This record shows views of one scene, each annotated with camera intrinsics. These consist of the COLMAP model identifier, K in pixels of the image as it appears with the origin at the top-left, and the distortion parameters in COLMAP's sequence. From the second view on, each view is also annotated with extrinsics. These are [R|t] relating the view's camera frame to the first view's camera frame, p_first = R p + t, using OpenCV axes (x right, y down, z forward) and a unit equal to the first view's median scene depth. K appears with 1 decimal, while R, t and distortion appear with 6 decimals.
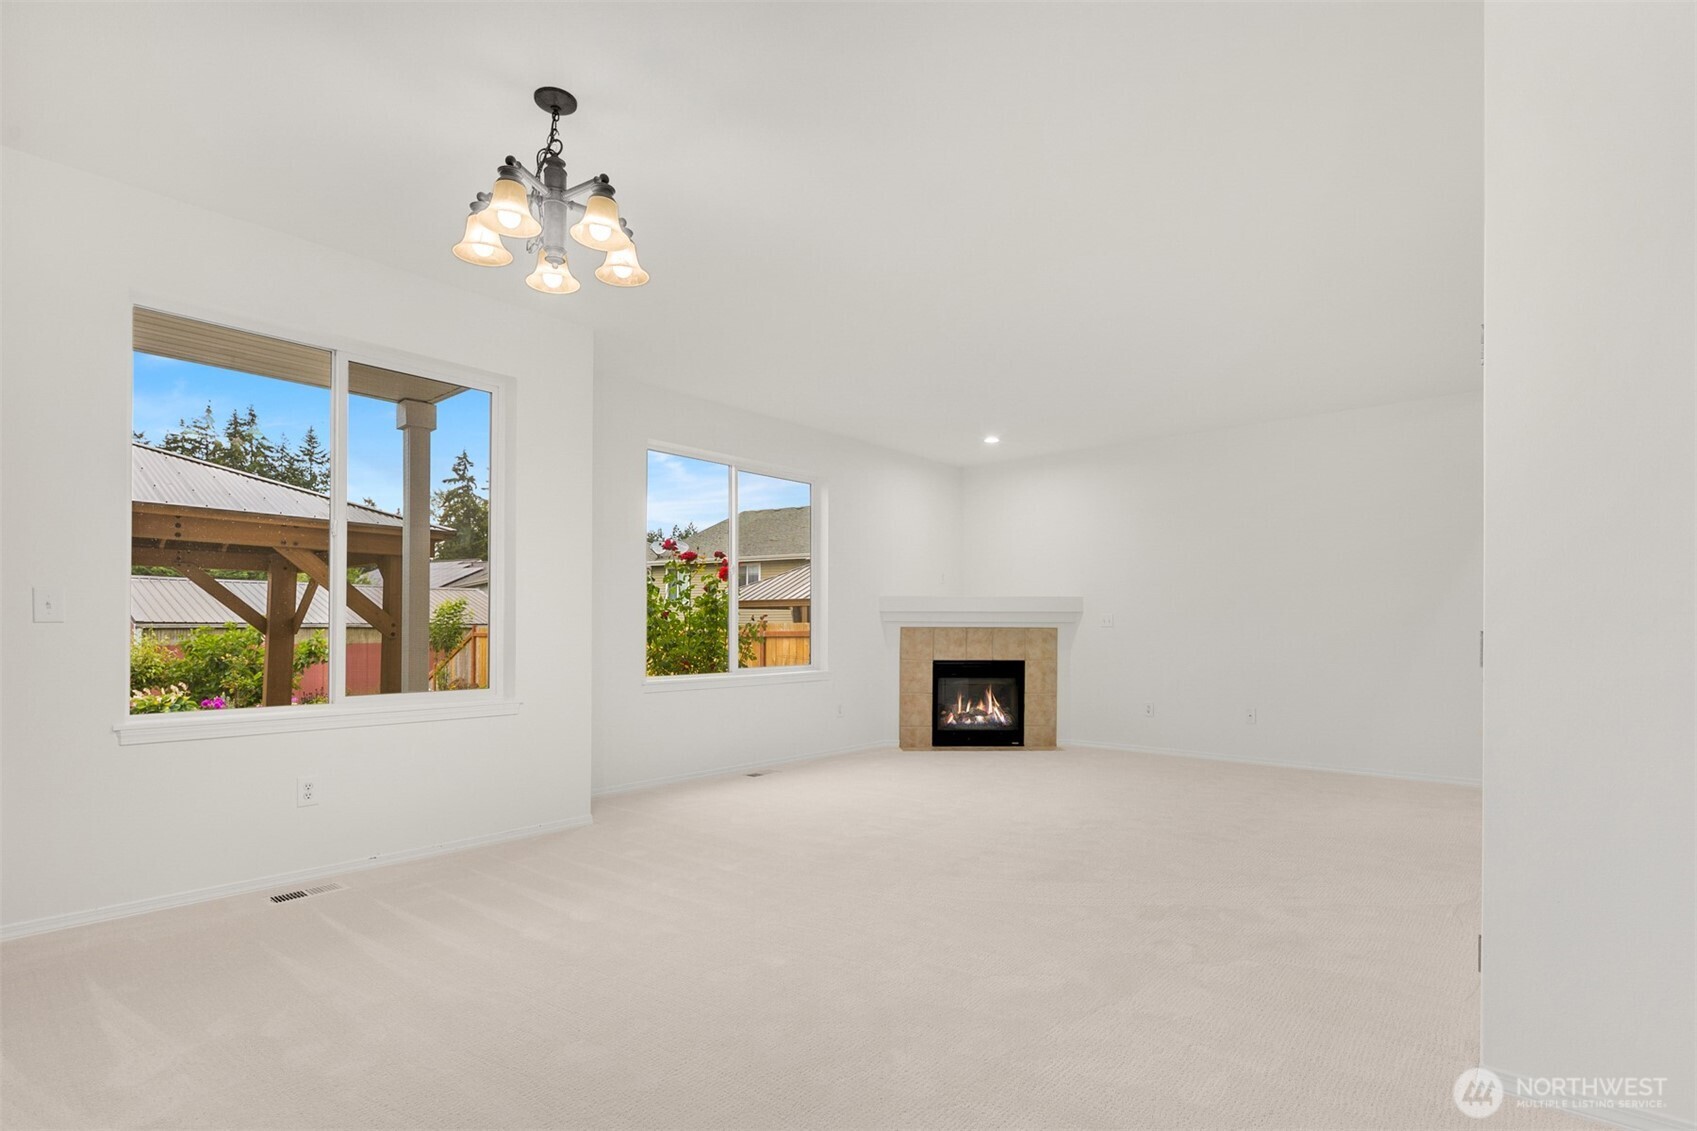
lens RADIAL K [[815.0, 0, 836.7], [0, 815.0, 606.1], [0, 0, 1]] dist [0.001622, -0.000919]
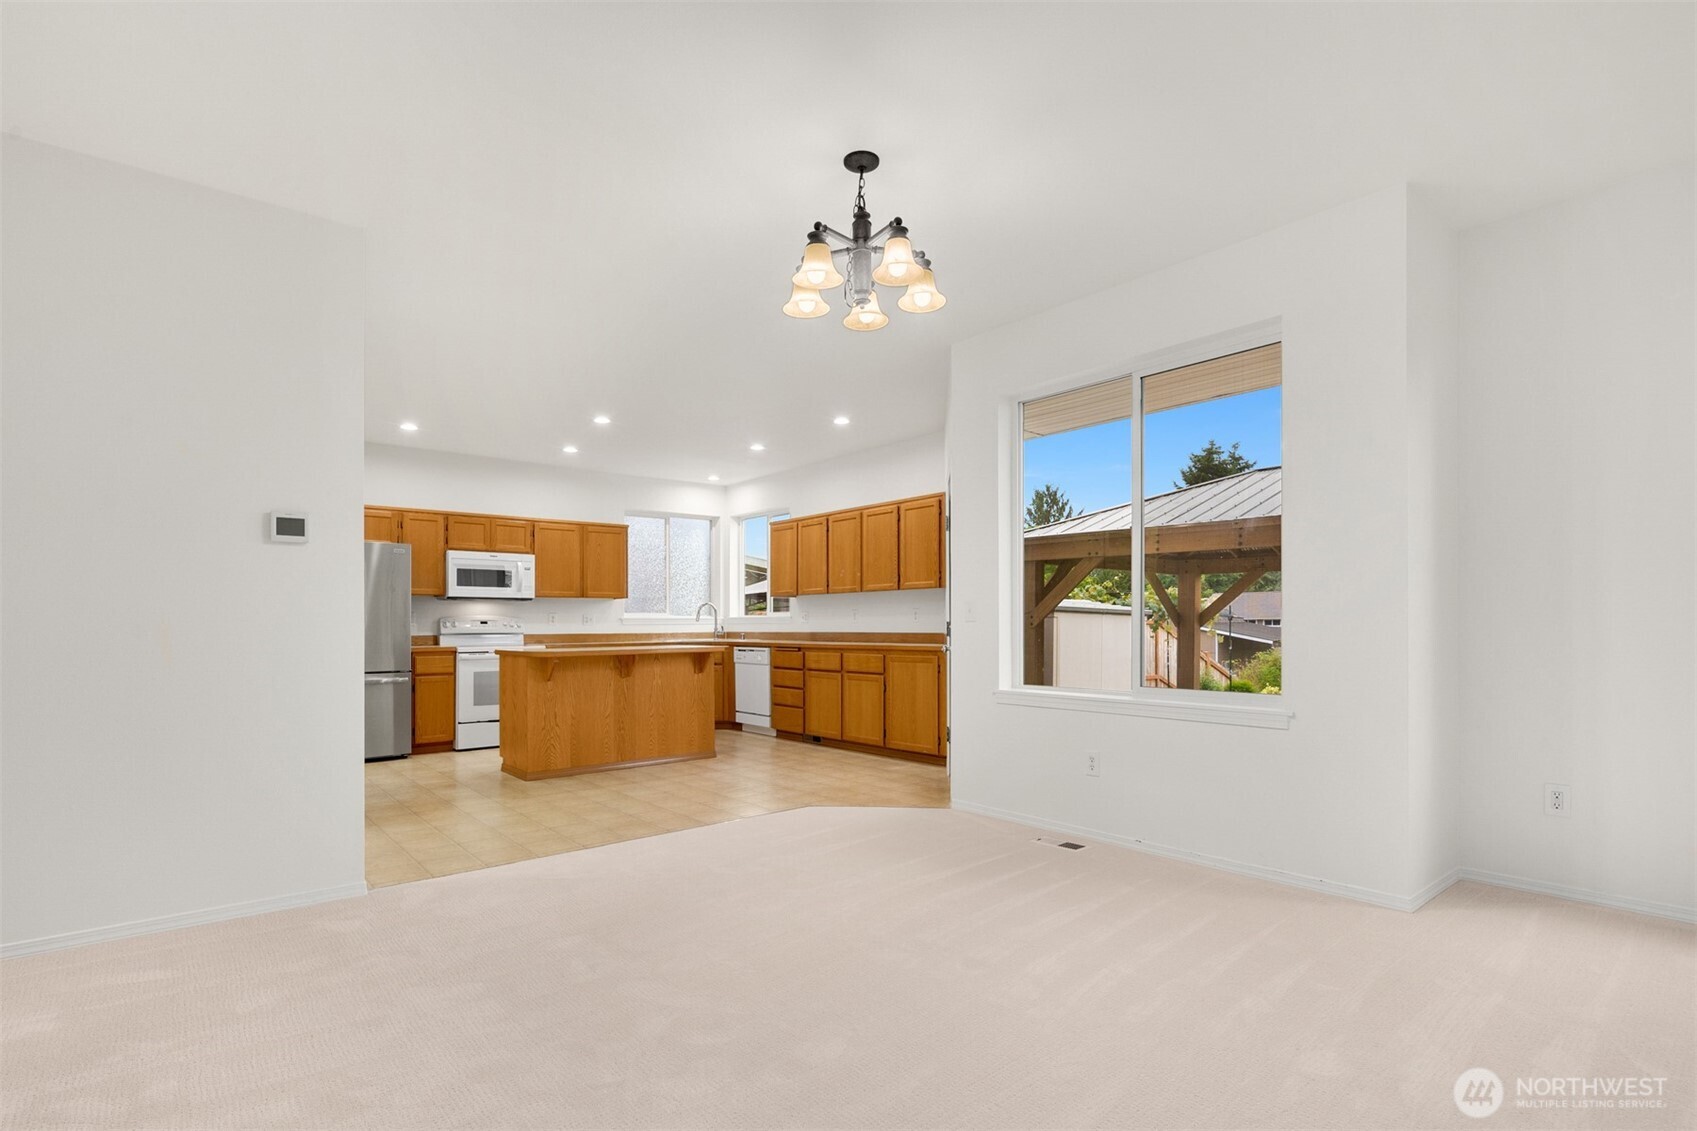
lens RADIAL K [[819.4, 0, 847.1], [0, 819.4, 616.1], [0, 0, 1]] dist [0.002116, -0.006130]
pose [[-0.162247, -0.013110, -0.986663, 0.269148], [0.032718, 0.999290, -0.018658, 0.010985], [0.986208, -0.035309, -0.161703, 0.391777]]
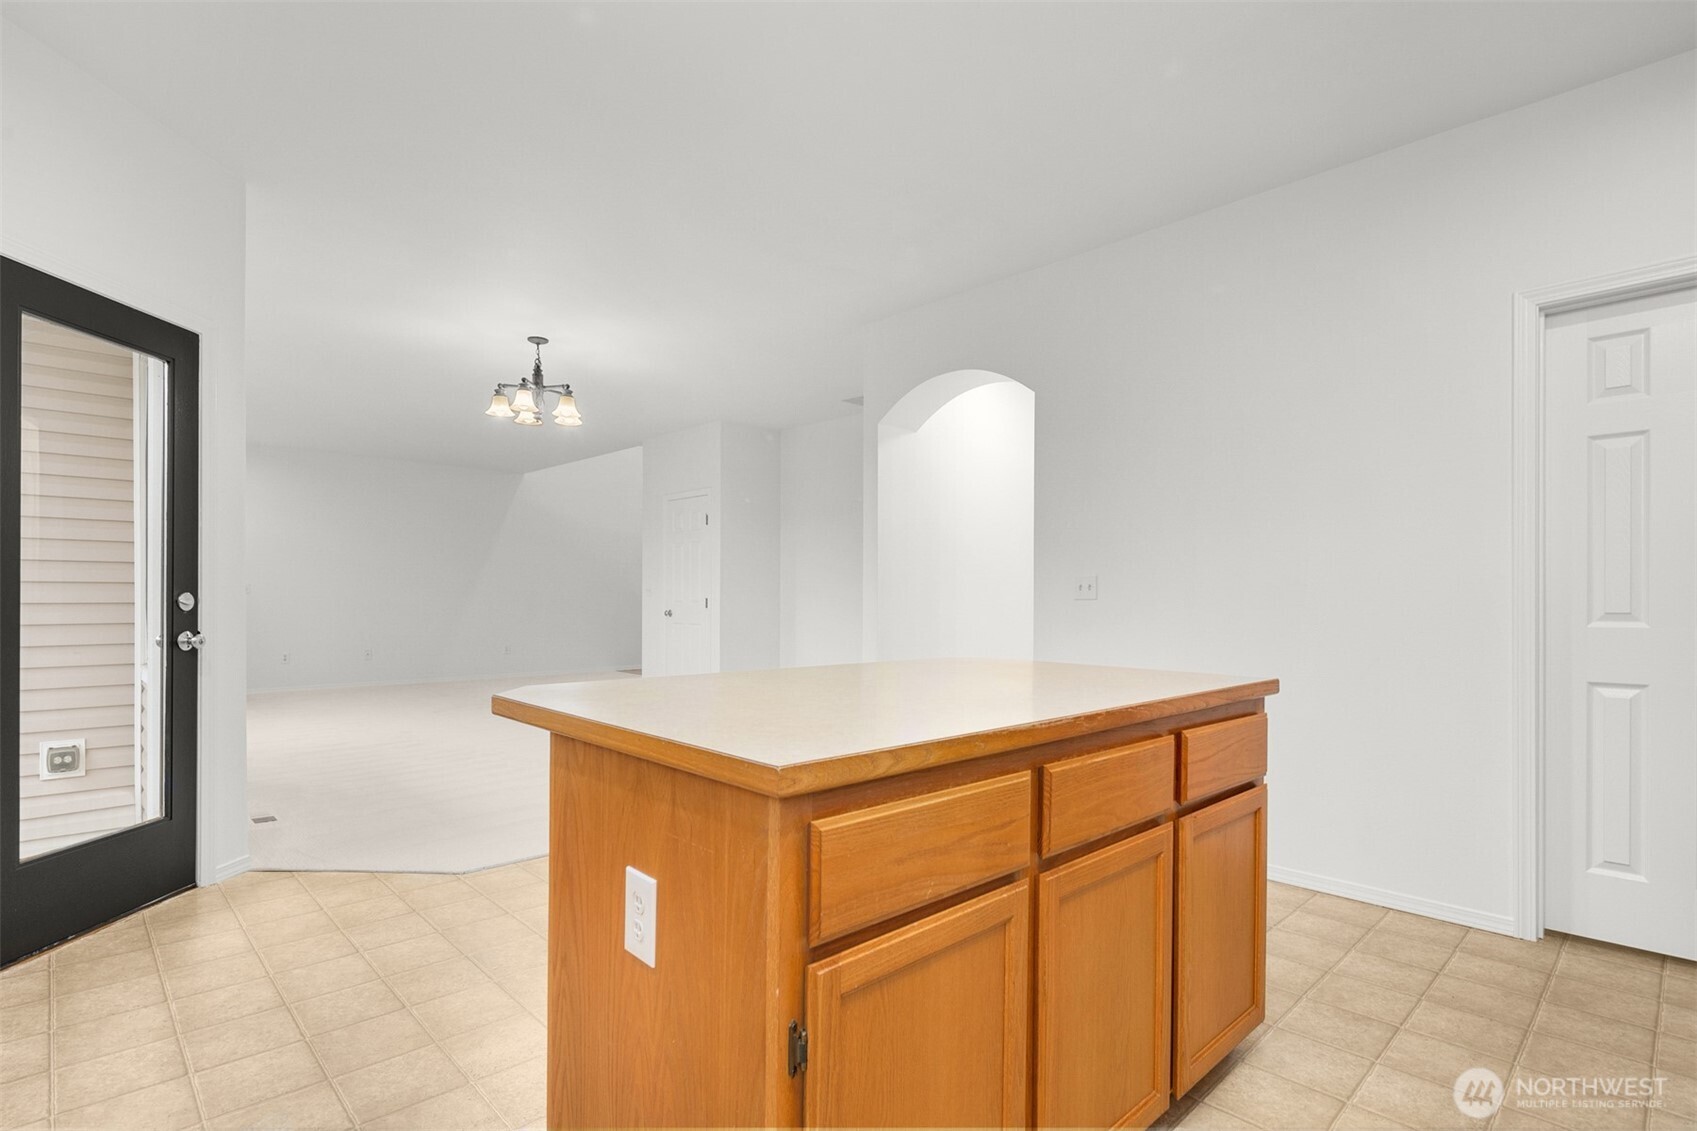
lens RADIAL K [[815.0, 0, 836.7], [0, 815.0, 606.1], [0, 0, 1]] dist [0.001622, -0.000919]
pose [[0.102296, -0.010435, 0.994699, -0.766121], [-0.034444, 0.999308, 0.014026, -0.004678], [-0.994158, -0.035696, 0.101865, 0.017564]]
